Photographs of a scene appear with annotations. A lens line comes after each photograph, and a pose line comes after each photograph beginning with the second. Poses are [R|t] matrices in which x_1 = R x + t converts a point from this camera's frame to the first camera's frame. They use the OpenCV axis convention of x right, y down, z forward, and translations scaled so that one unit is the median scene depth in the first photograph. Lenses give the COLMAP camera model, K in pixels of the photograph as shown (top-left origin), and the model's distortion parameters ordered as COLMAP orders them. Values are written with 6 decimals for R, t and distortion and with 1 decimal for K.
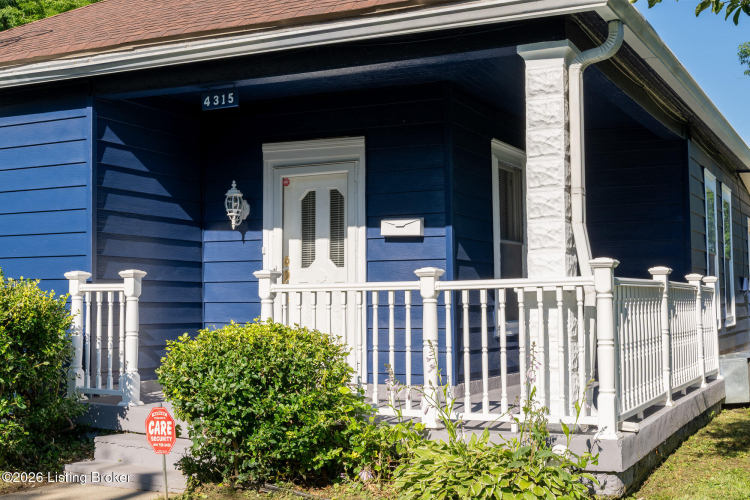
lens RADIAL K [[979.4, 0, 375.0], [0, 979.4, 250.0], [0, 0, 1]] dist [0.015279, 0.011955]
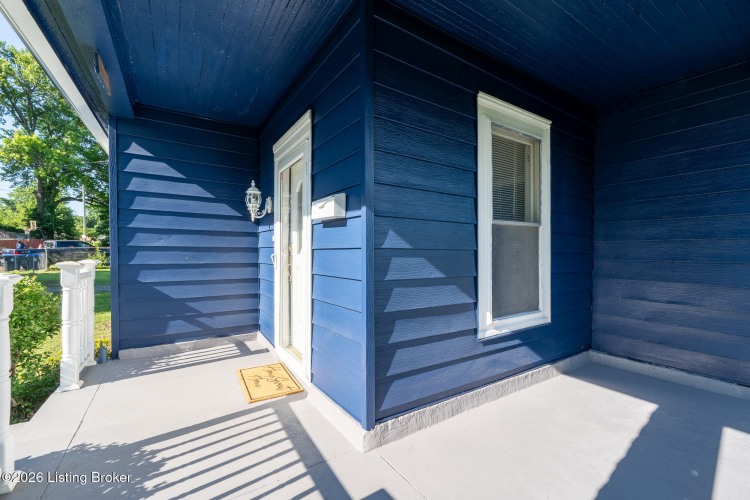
lens RADIAL K [[311.1, 0, 375.0], [0, 311.1, 250.0], [0, 0, 1]] dist [-0.001967, -0.000134]
pose [[0.860378, 0.004197, -0.509638, 0.179240], [0.020852, 0.998839, 0.043429, 0.000770], [0.509229, -0.047992, 0.859292, 0.746524]]
